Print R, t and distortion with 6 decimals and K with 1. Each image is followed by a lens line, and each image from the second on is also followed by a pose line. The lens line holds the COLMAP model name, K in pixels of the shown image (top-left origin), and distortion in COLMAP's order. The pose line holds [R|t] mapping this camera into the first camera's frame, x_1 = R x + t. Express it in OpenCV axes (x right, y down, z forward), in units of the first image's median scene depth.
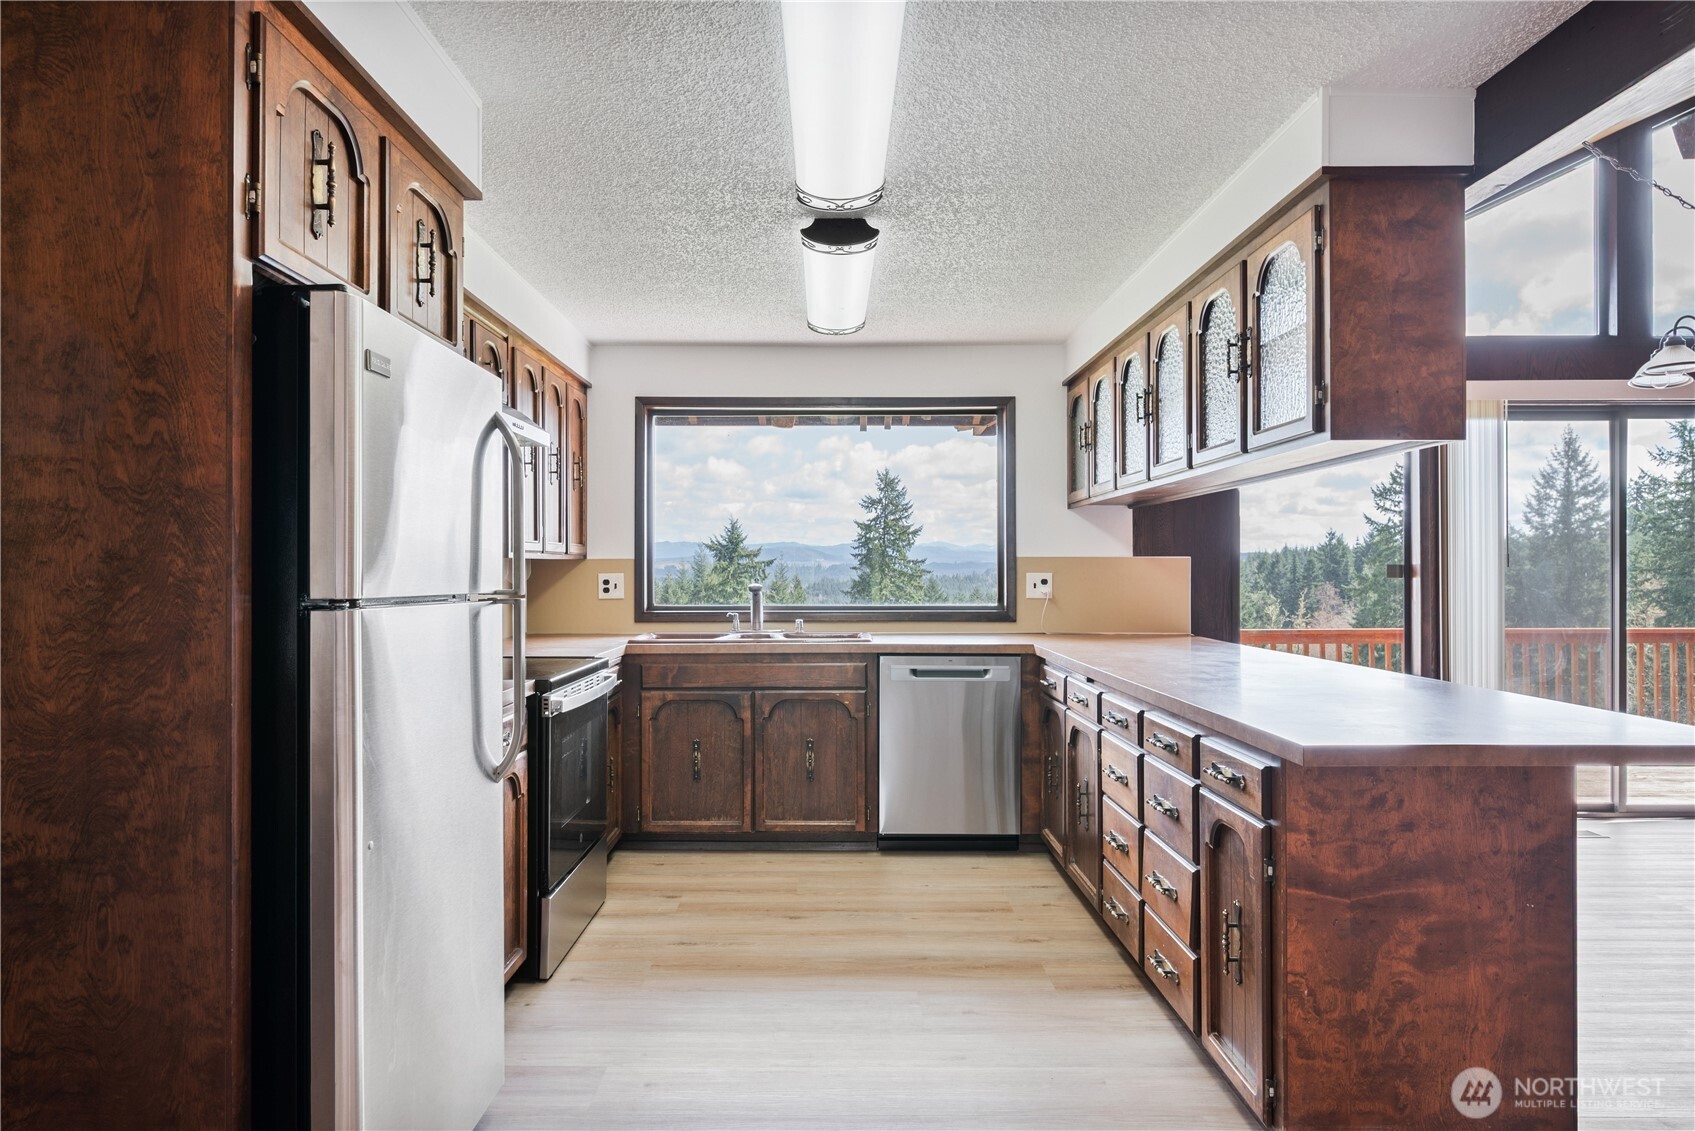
lens RADIAL K [[1026.6, 0, 840.9], [0, 1026.6, 562.1], [0, 0, 1]] dist [-0.003534, -0.001660]
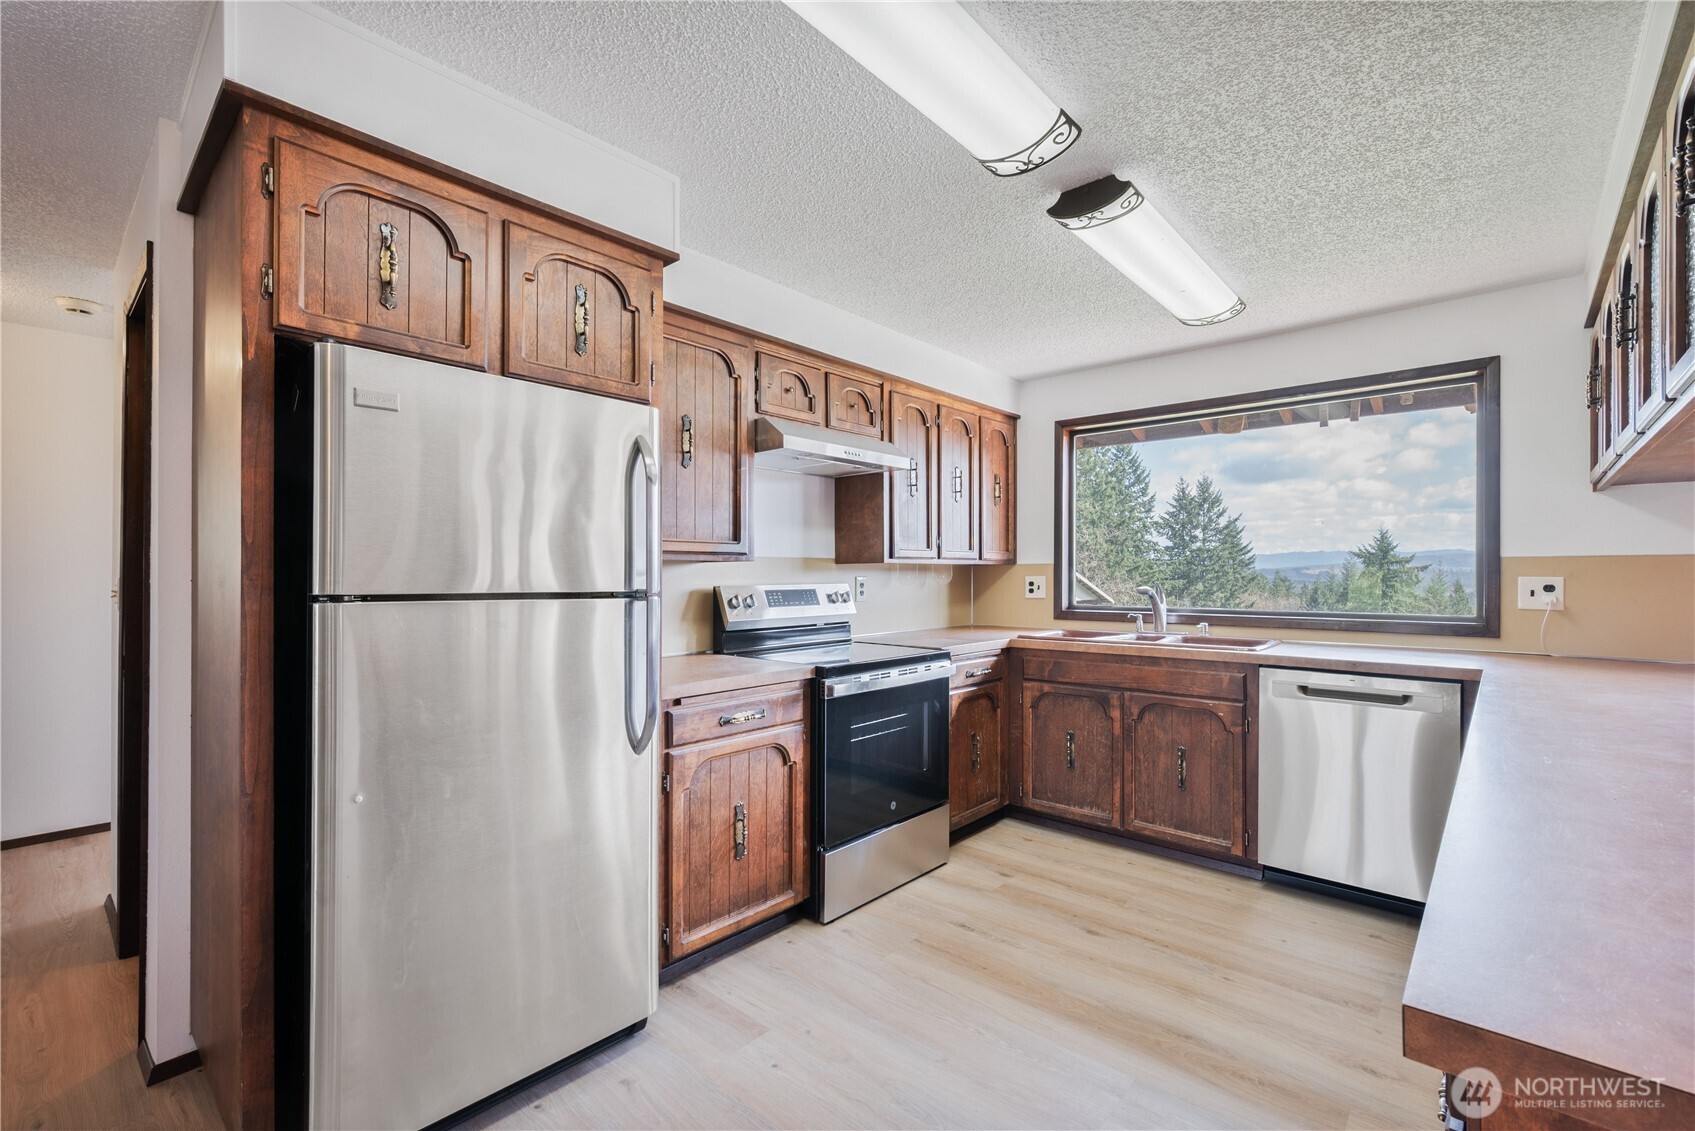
lens RADIAL K [[734.3, 0, 864.8], [0, 734.3, 574.9], [0, 0, 1]] dist [-0.002087, -0.000479]
pose [[0.744828, 0.000224, -0.667257, 0.210591], [0.004948, 0.999971, 0.005859, 0.004094], [0.667238, -0.007665, 0.744805, 0.284945]]
